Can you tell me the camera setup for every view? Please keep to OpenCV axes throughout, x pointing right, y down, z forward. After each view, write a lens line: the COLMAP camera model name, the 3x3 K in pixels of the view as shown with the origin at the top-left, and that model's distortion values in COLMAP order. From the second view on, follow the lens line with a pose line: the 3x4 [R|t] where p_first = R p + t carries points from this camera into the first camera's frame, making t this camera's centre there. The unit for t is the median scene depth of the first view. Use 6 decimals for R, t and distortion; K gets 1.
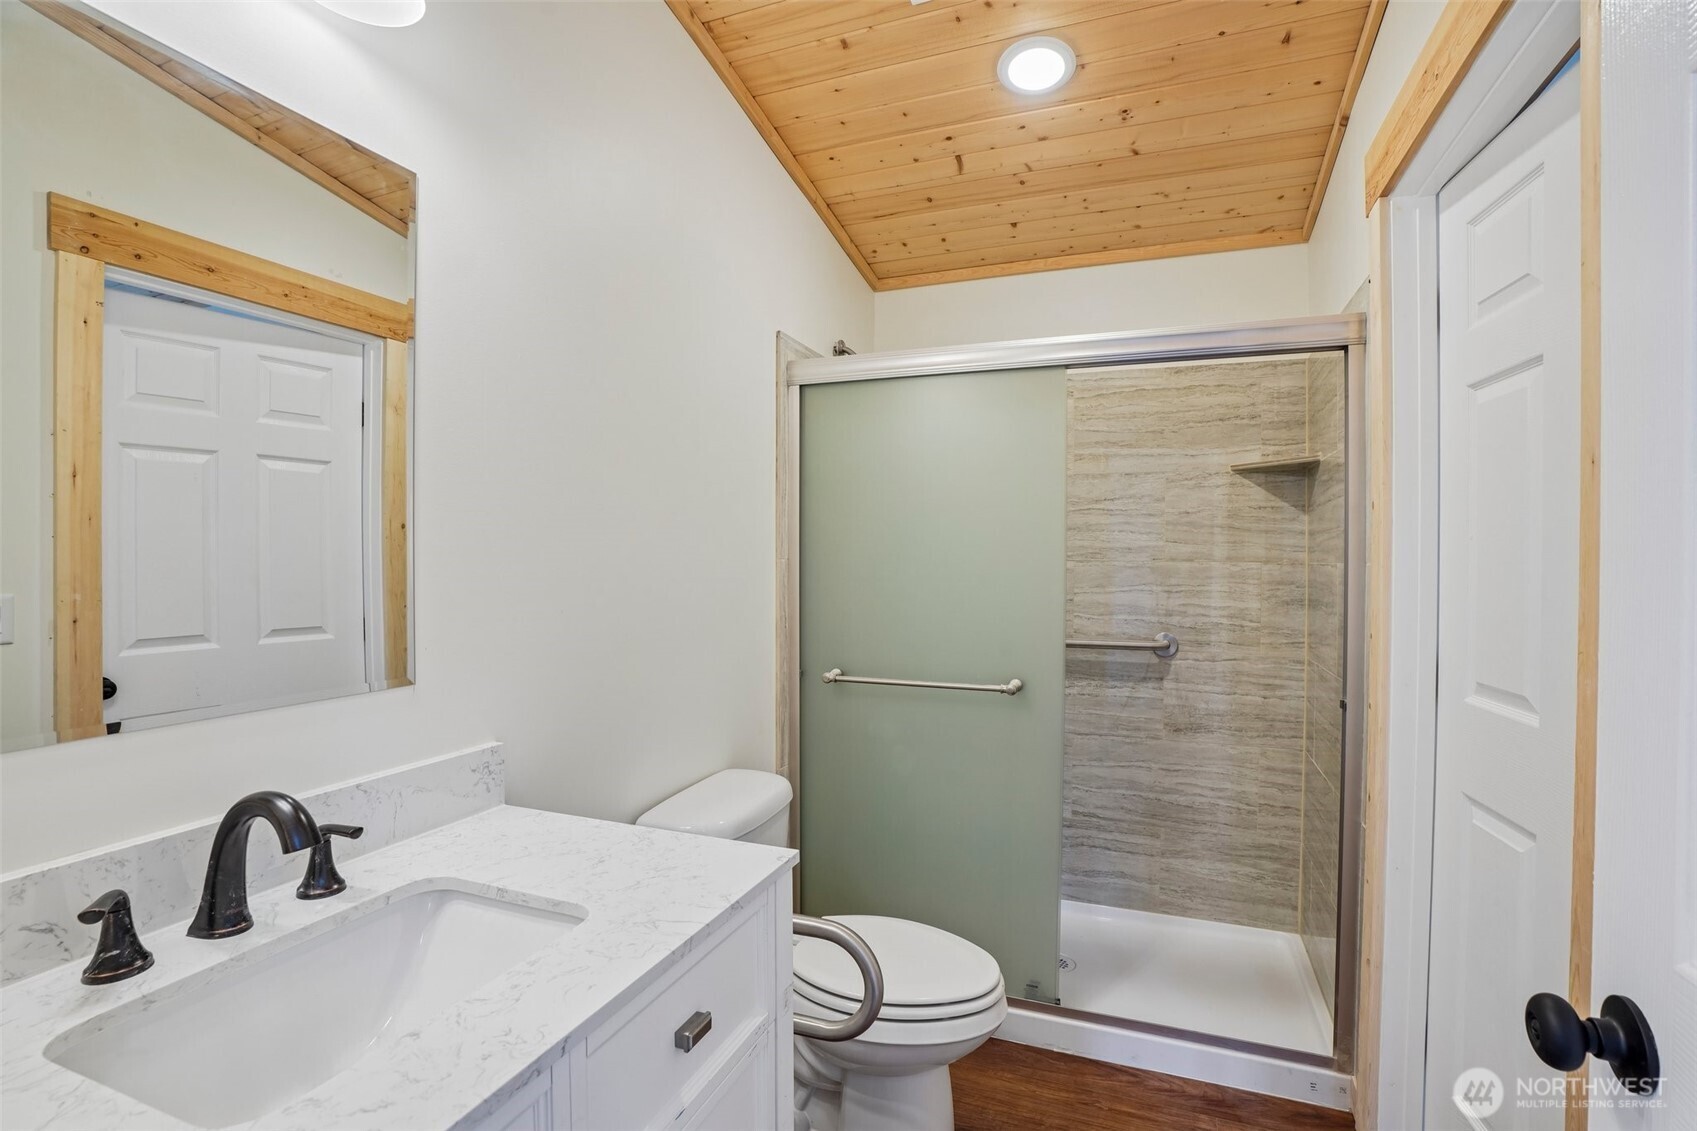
lens RADIAL K [[795.0, 0, 862.6], [0, 795.0, 549.5], [0, 0, 1]] dist [-0.064415, 0.021908]
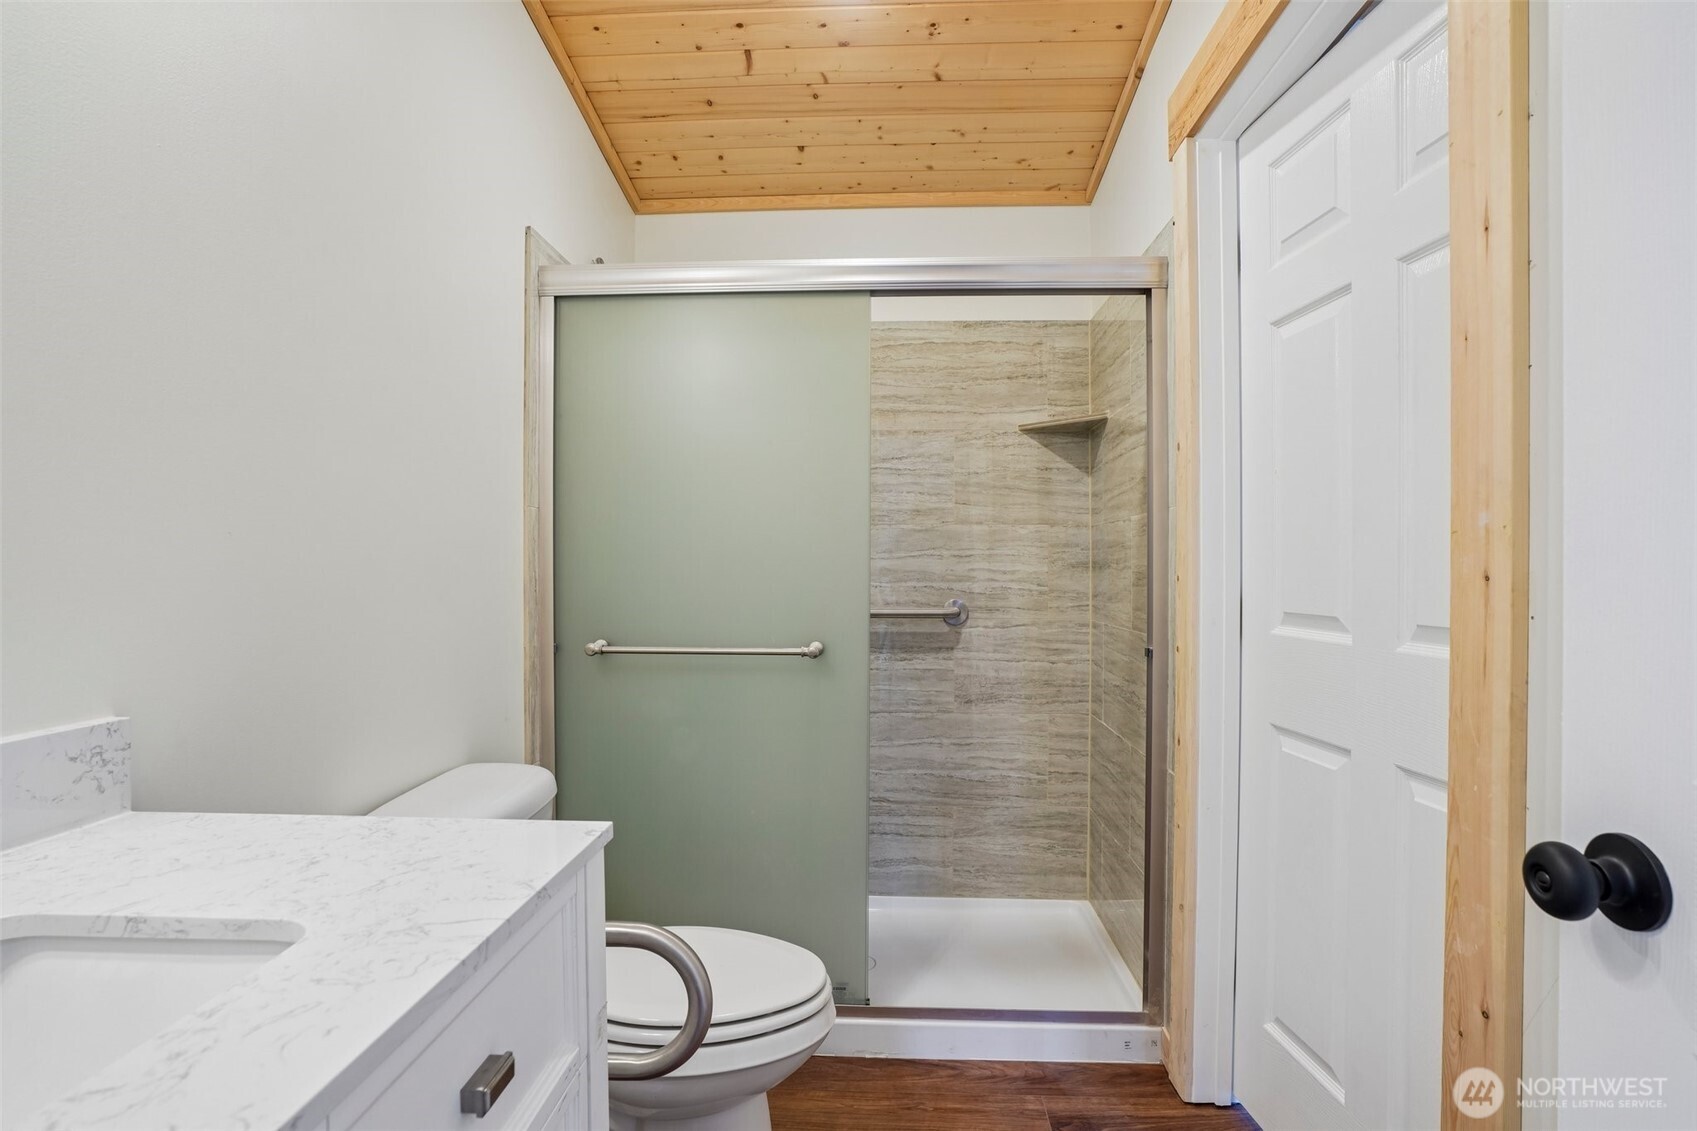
lens RADIAL K [[839.8, 0, 858.5], [0, 839.8, 556.2], [0, 0, 1]] dist [-0.053316, 0.016895]
pose [[0.949171, -0.001972, 0.314755, -0.062186], [0.002908, 0.999993, -0.002505, 0.078145], [-0.314747, 0.003293, 0.949170, 0.107097]]
